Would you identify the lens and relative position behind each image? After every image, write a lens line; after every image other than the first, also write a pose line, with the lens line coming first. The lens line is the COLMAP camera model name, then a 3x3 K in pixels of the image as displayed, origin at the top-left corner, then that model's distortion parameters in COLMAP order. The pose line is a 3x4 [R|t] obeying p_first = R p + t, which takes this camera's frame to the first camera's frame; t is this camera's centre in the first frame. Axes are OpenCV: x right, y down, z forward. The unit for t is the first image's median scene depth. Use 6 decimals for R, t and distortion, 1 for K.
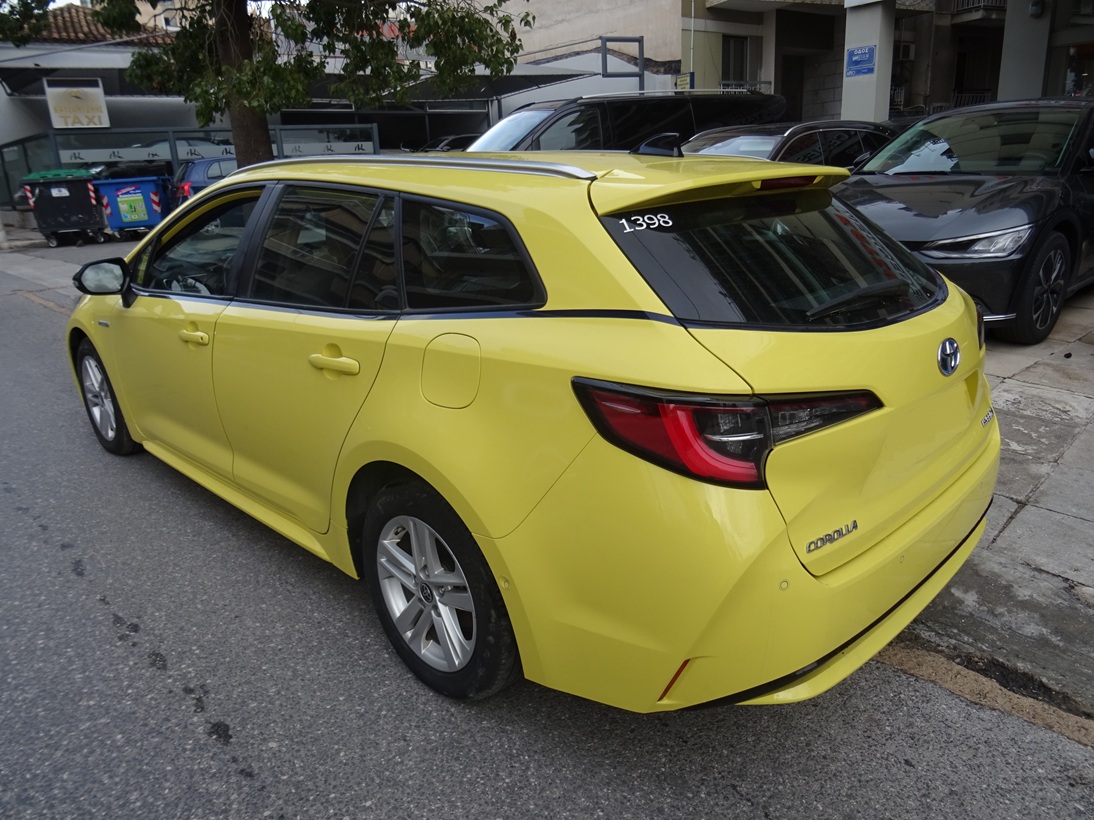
lens RADIAL K [[788.2, 0, 545.9], [0, 788.2, 411.2], [0, 0, 1]] dist [-0.004932, 0.000167]
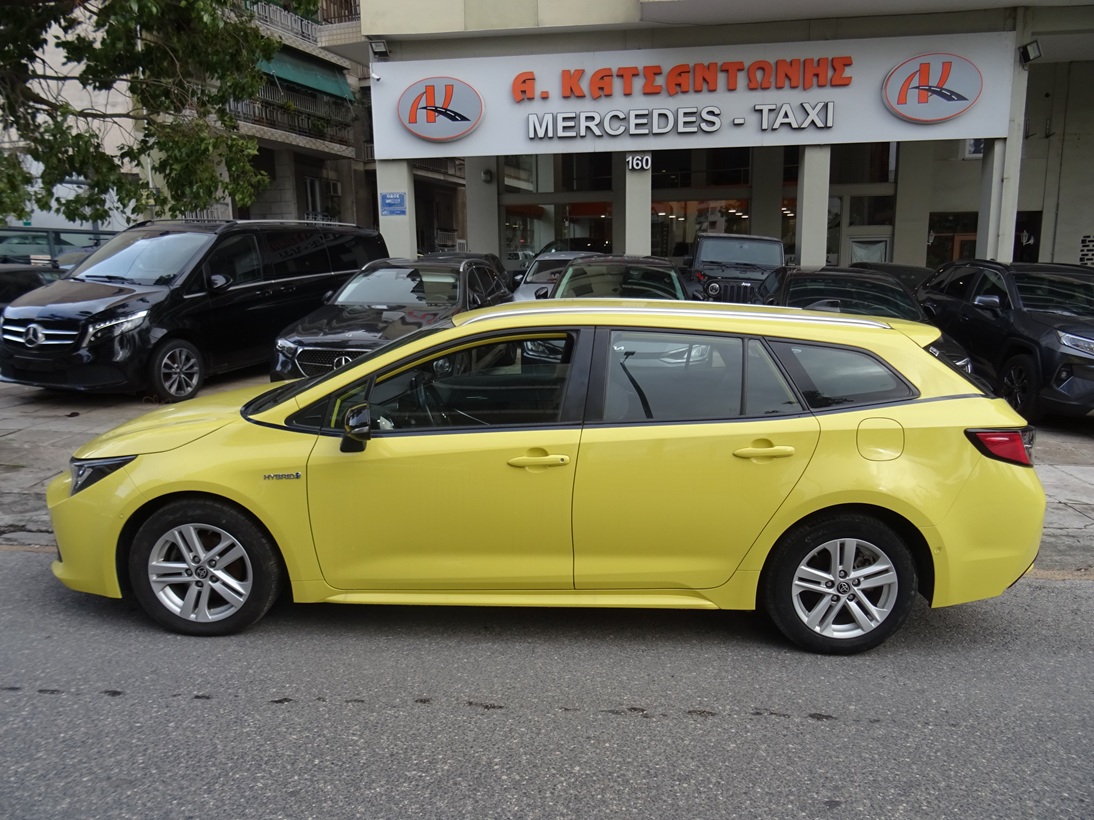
lens RADIAL K [[788.2, 0, 548.6], [0, 788.2, 406.1], [0, 0, 1]] dist [-0.004932, 0.000167]
pose [[0.720065, -0.087432, 0.688376, -1.342393], [0.183809, 0.980626, -0.067719, -0.102953], [-0.669119, 0.175292, 0.722186, 0.172916]]
